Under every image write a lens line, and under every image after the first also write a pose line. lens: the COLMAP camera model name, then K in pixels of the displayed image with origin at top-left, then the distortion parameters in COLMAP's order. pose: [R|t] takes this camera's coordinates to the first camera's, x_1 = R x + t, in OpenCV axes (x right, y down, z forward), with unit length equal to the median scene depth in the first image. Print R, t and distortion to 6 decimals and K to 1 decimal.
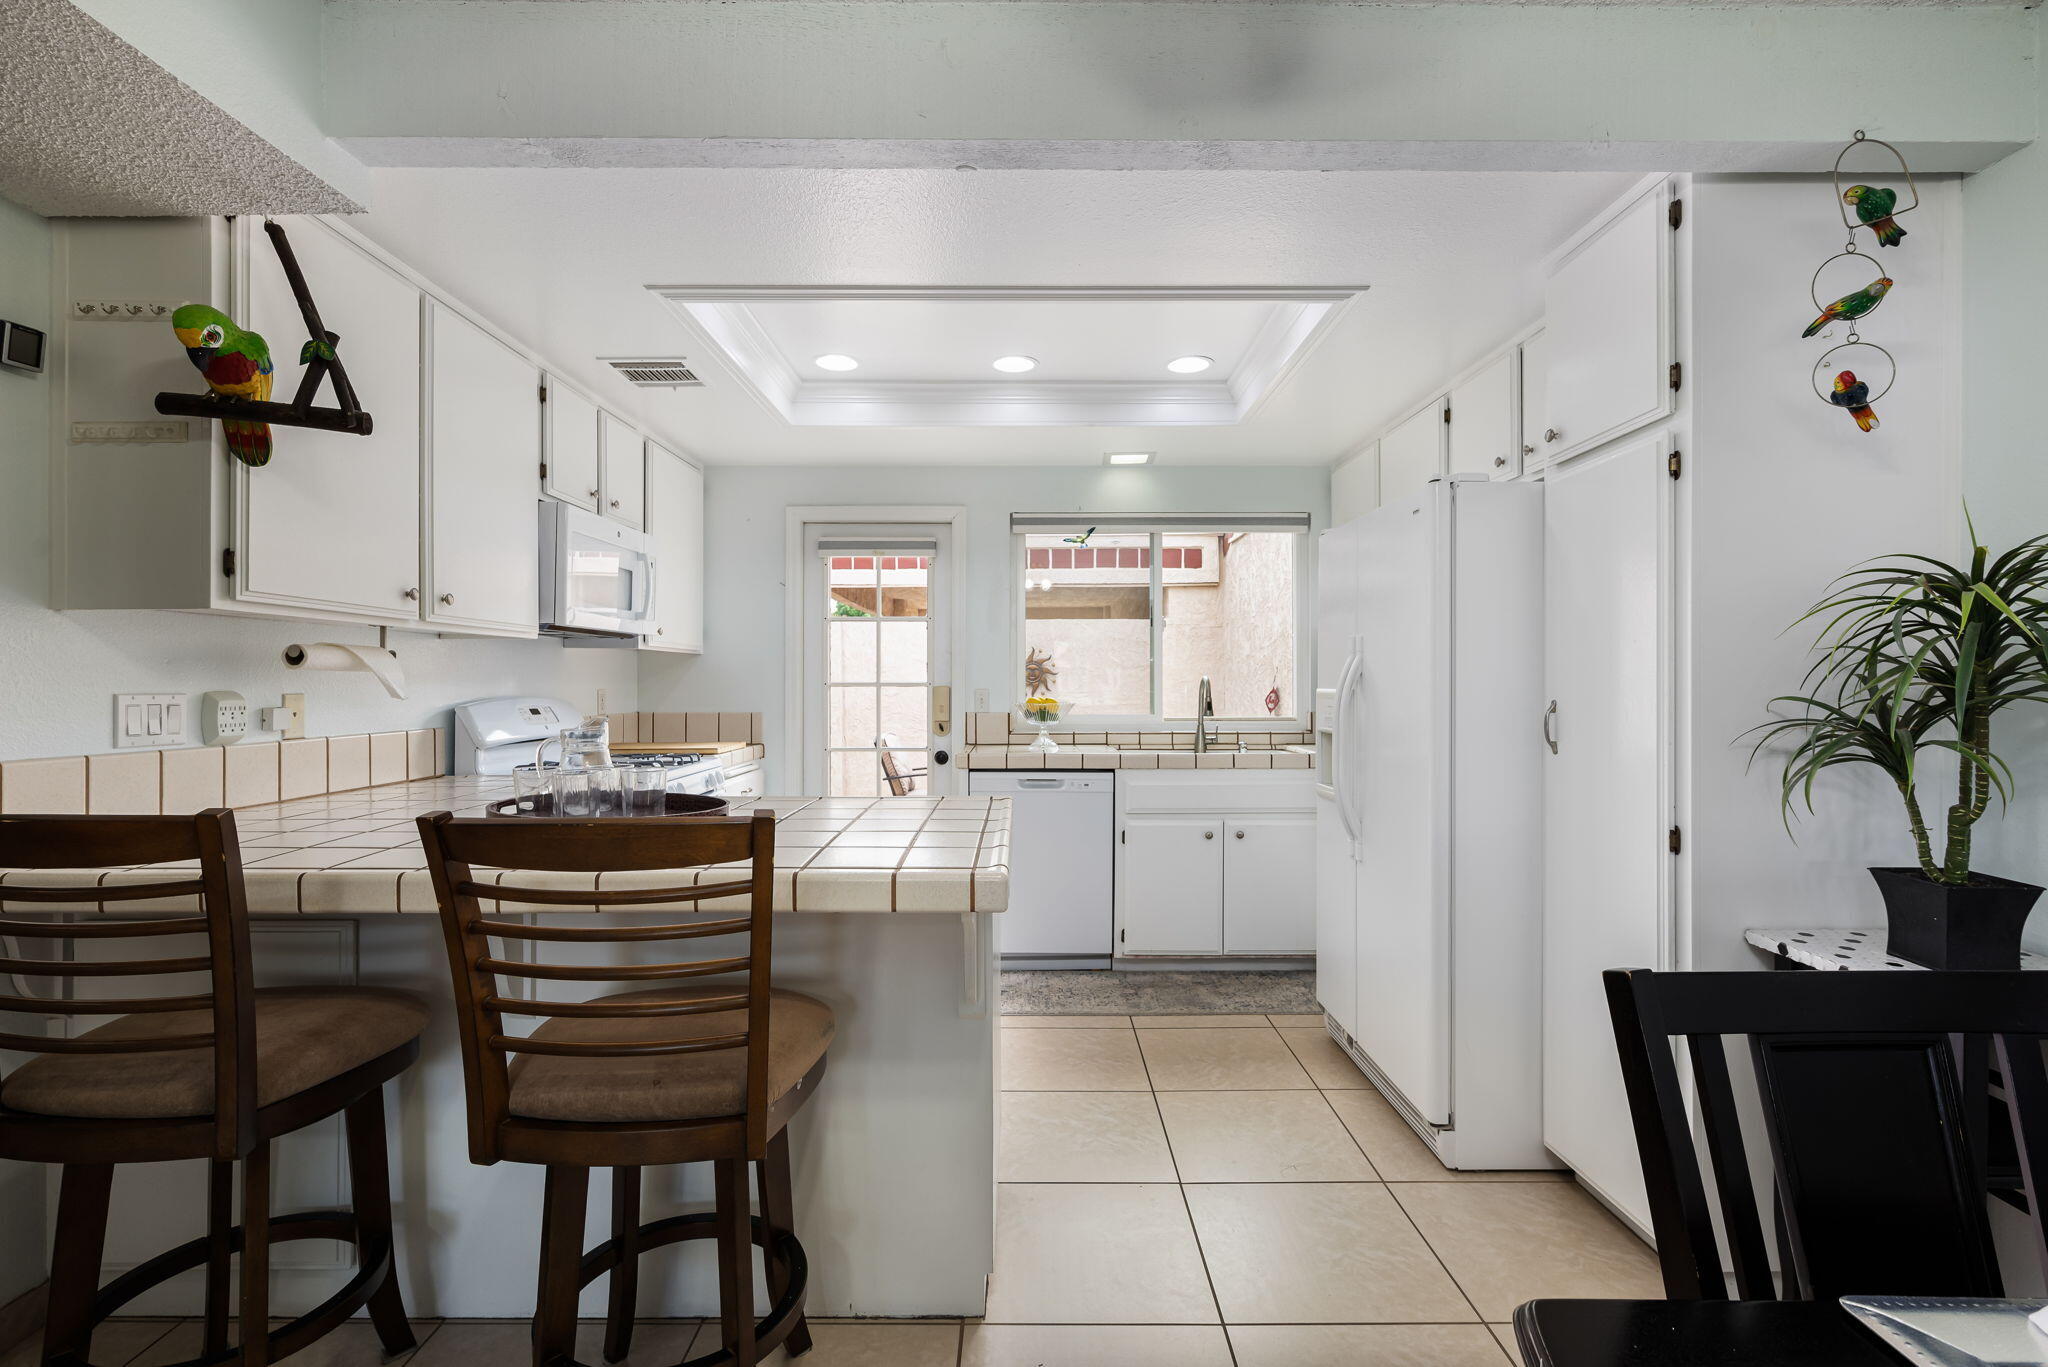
lens RADIAL K [[911.6, 0, 1022.1], [0, 911.6, 681.5], [0, 0, 1]] dist [0.000134, 0.000609]
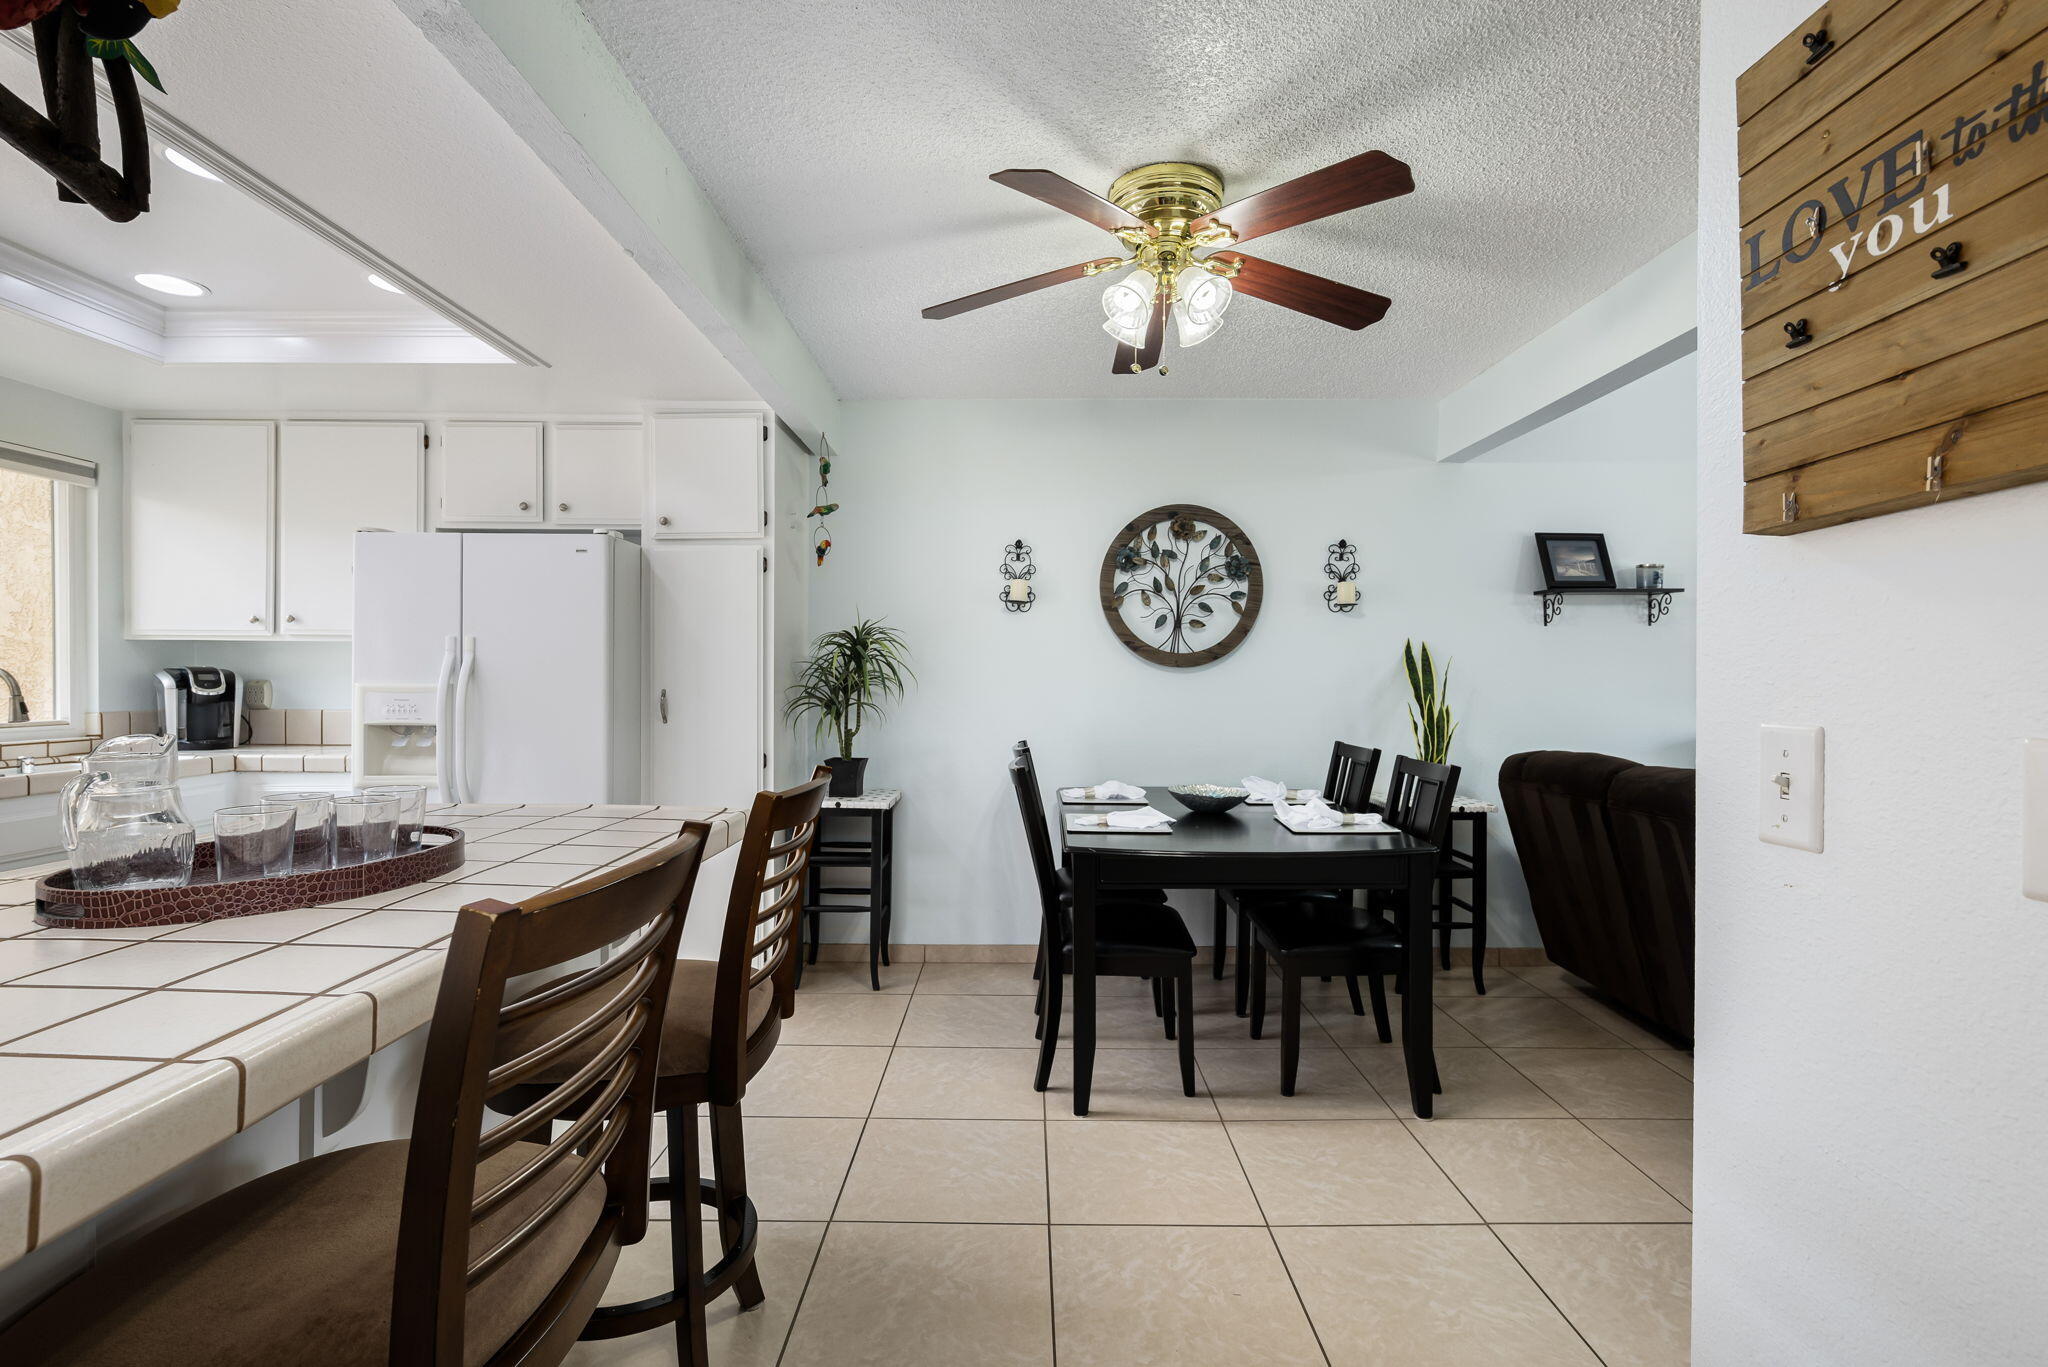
lens RADIAL K [[922.5, 0, 1026.6], [0, 922.5, 679.3], [0, 0, 1]] dist [0.001466, 0.000025]
pose [[0.001962, 0.000407, 0.999998, -1.206440], [-0.005836, 0.999983, -0.000396, 0.000792], [-0.999981, -0.005836, 0.001965, 0.442046]]
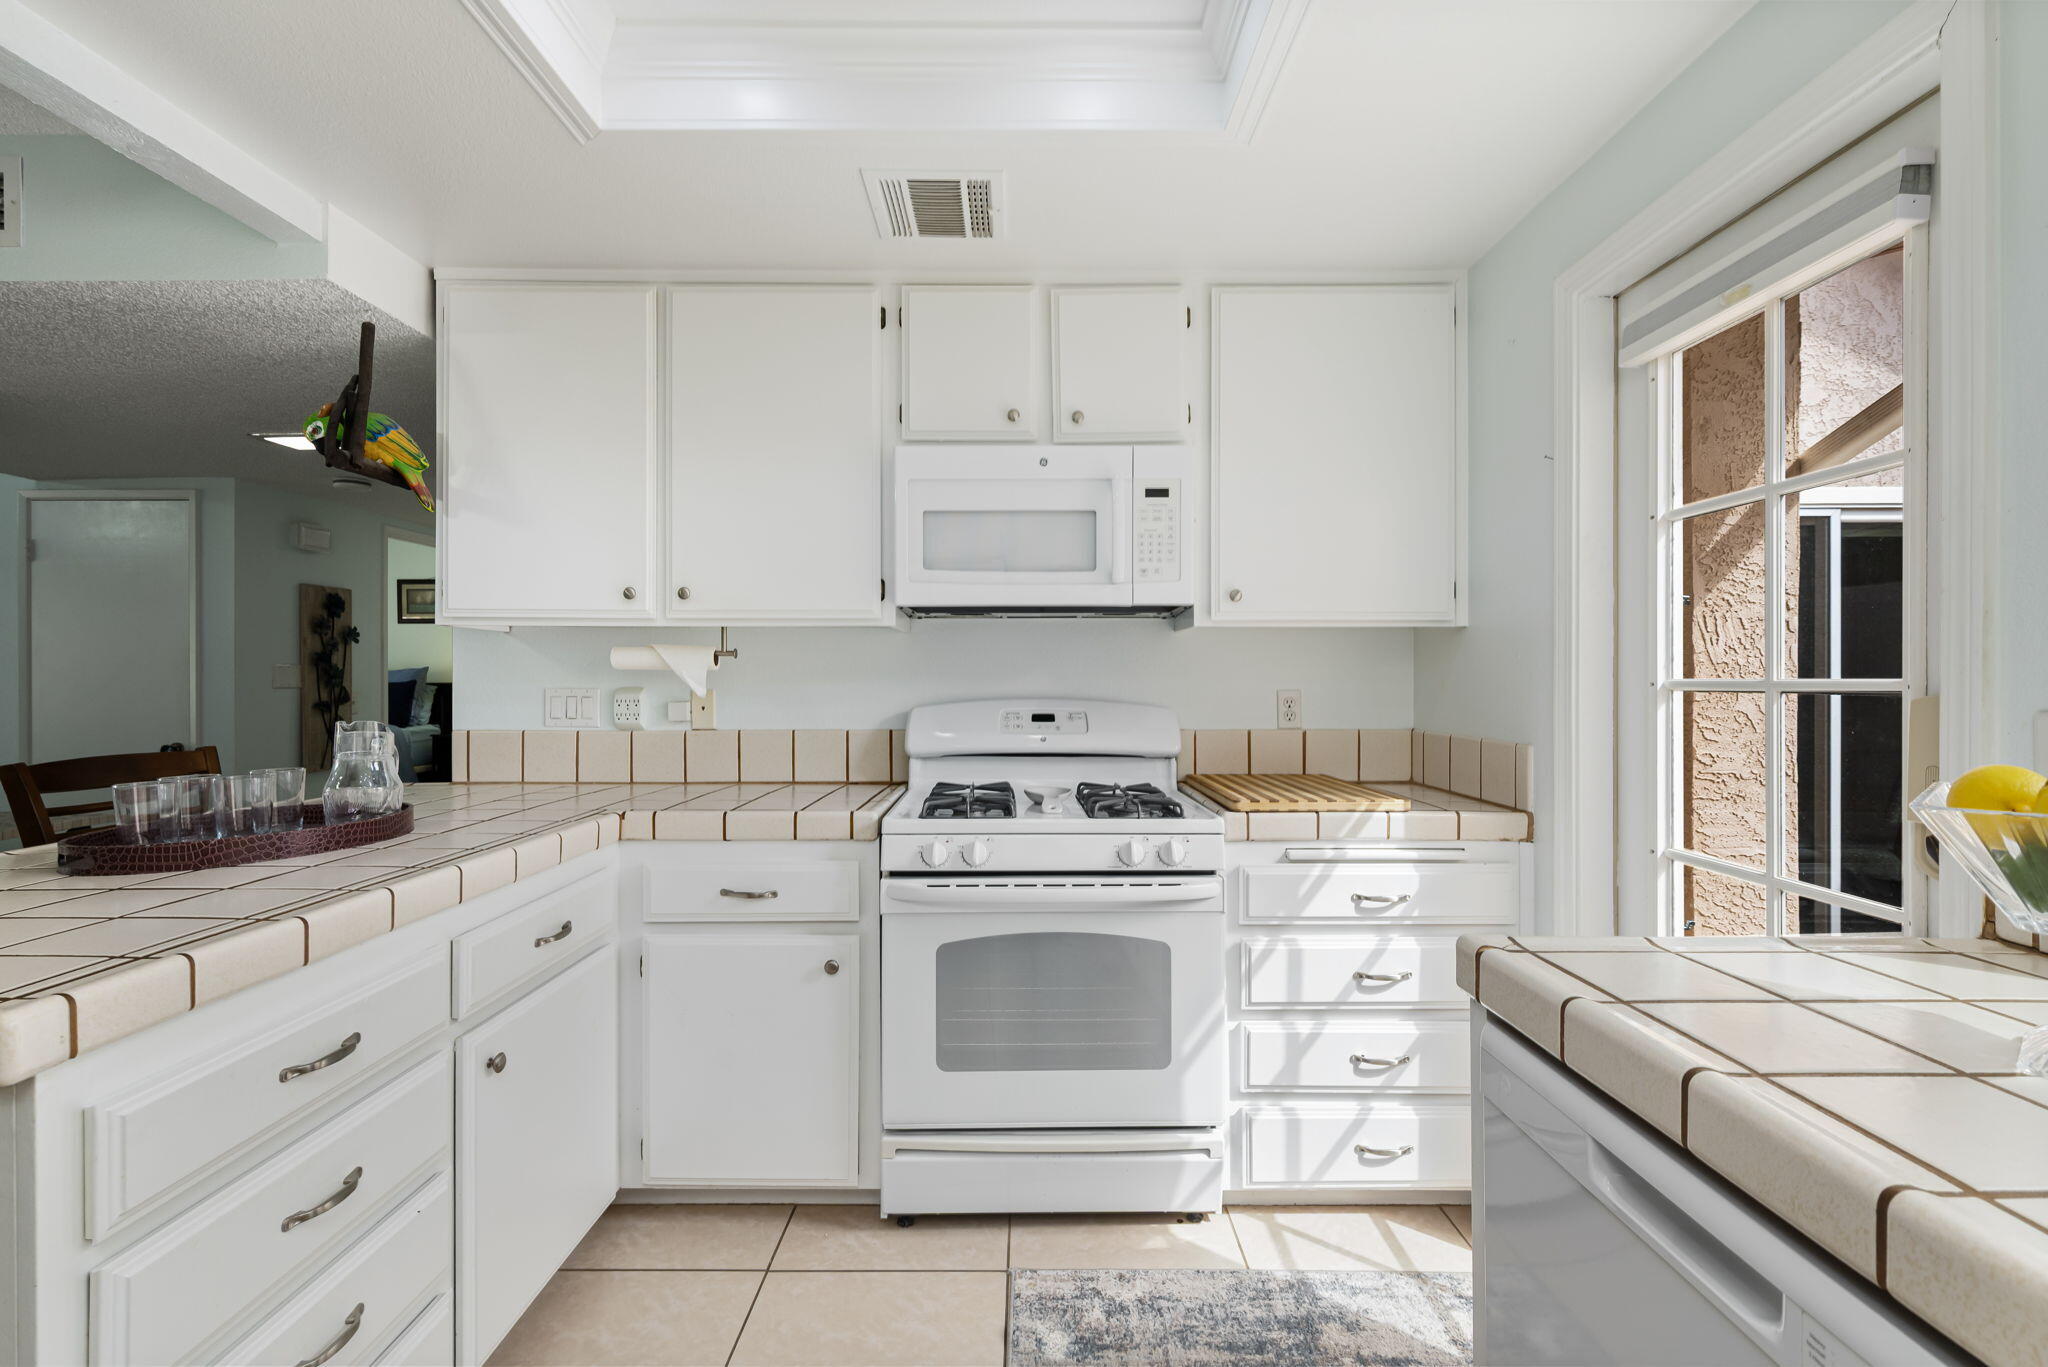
lens RADIAL K [[911.6, 0, 1022.1], [0, 911.6, 681.5], [0, 0, 1]] dist [0.000134, 0.000609]
pose [[0.003453, 0.002869, -0.999990, 0.442330], [0.001394, 0.999995, 0.002874, 0.000144], [0.999993, -0.001404, 0.003449, 1.819876]]
